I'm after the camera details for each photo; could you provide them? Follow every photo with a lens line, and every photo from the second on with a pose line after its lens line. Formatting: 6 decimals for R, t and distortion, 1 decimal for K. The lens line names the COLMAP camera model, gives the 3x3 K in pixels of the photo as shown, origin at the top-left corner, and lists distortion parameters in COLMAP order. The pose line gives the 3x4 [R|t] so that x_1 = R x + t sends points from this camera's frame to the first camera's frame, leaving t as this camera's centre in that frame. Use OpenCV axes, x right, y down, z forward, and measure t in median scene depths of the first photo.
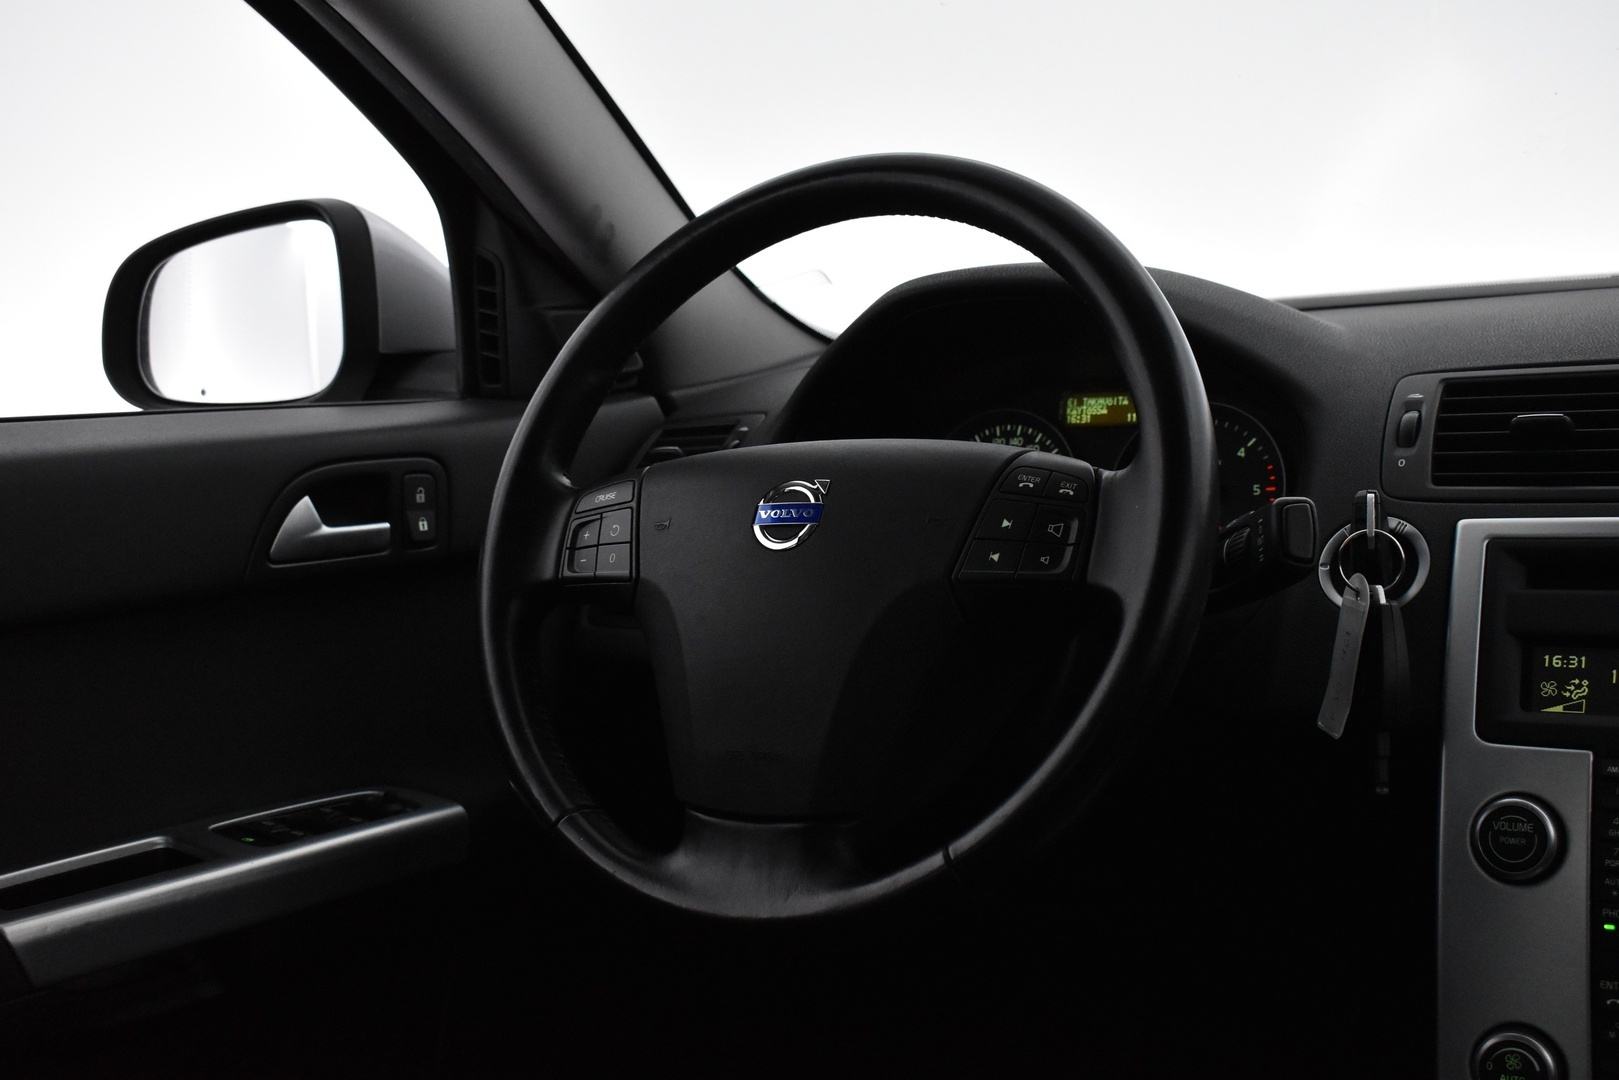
lens RADIAL K [[1778.8, 0, 809.5], [0, 1778.8, 540.0], [0, 0, 1]] dist [-0.148358, 0.210942]
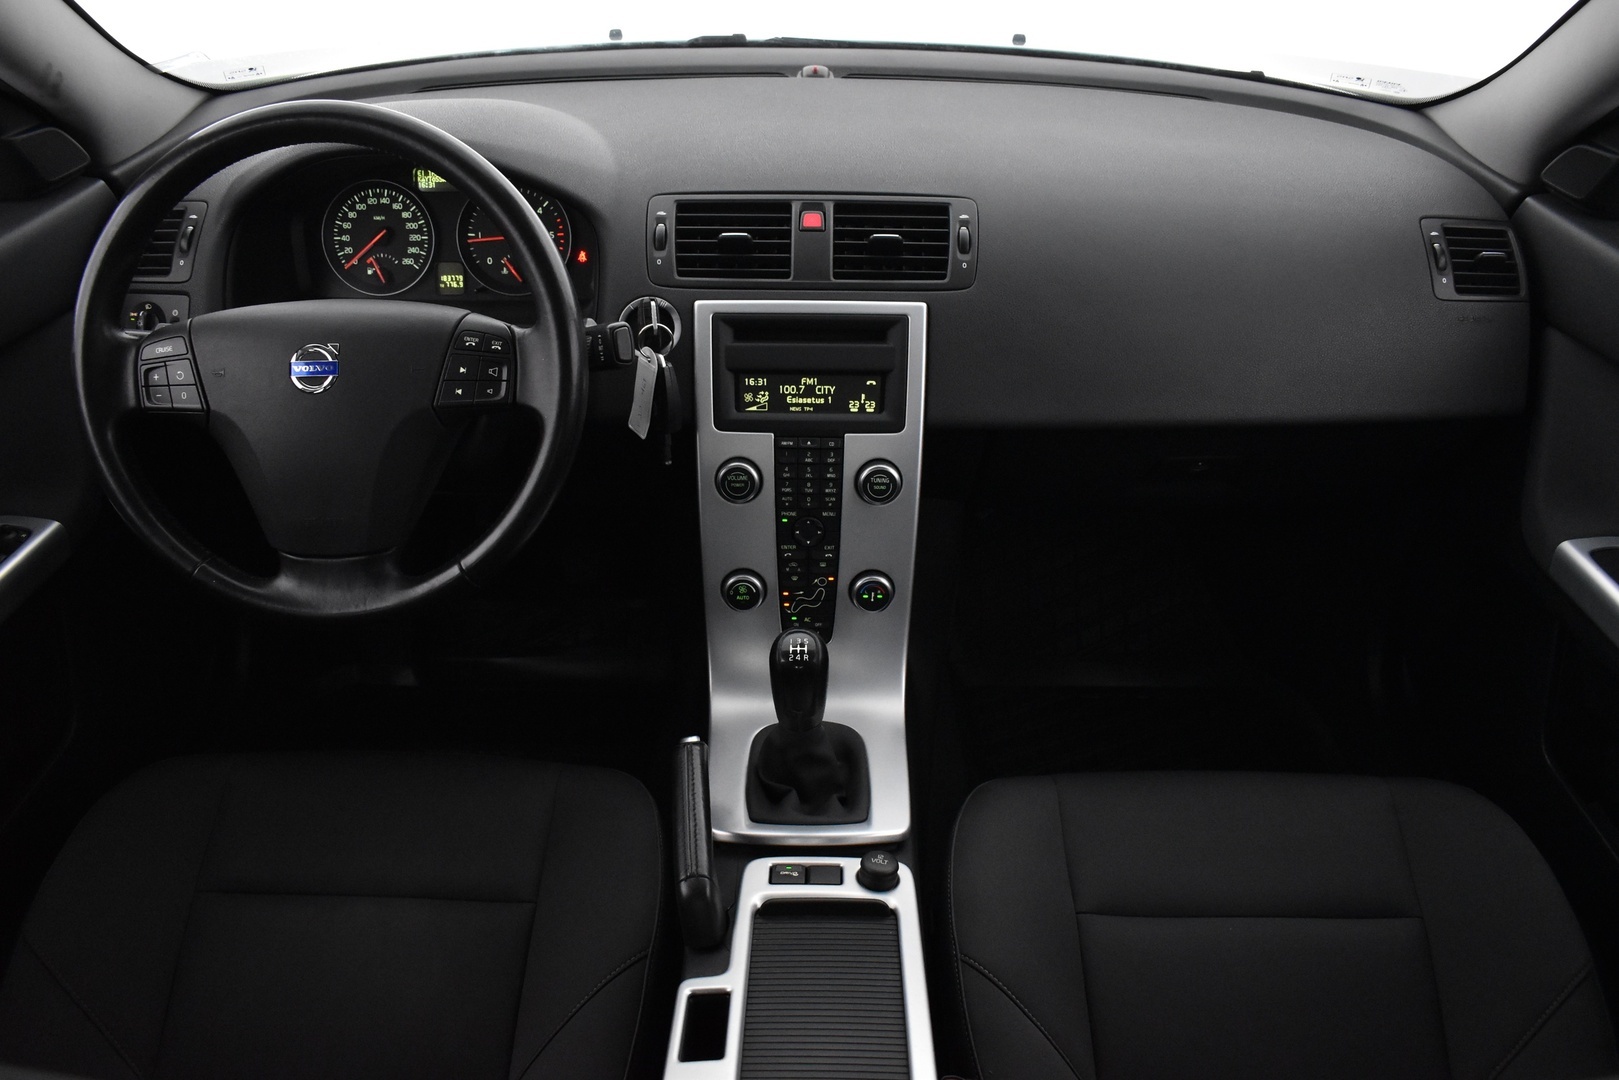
lens RADIAL K [[1249.5, 0, 809.5], [0, 1249.5, 540.0], [0, 0, 1]] dist [-0.089216, 0.003446]
pose [[0.848778, -0.225661, 0.478176, -0.195537], [-0.009221, 0.897899, 0.440105, -0.362609], [-0.528669, -0.377961, 0.760036, -0.116044]]
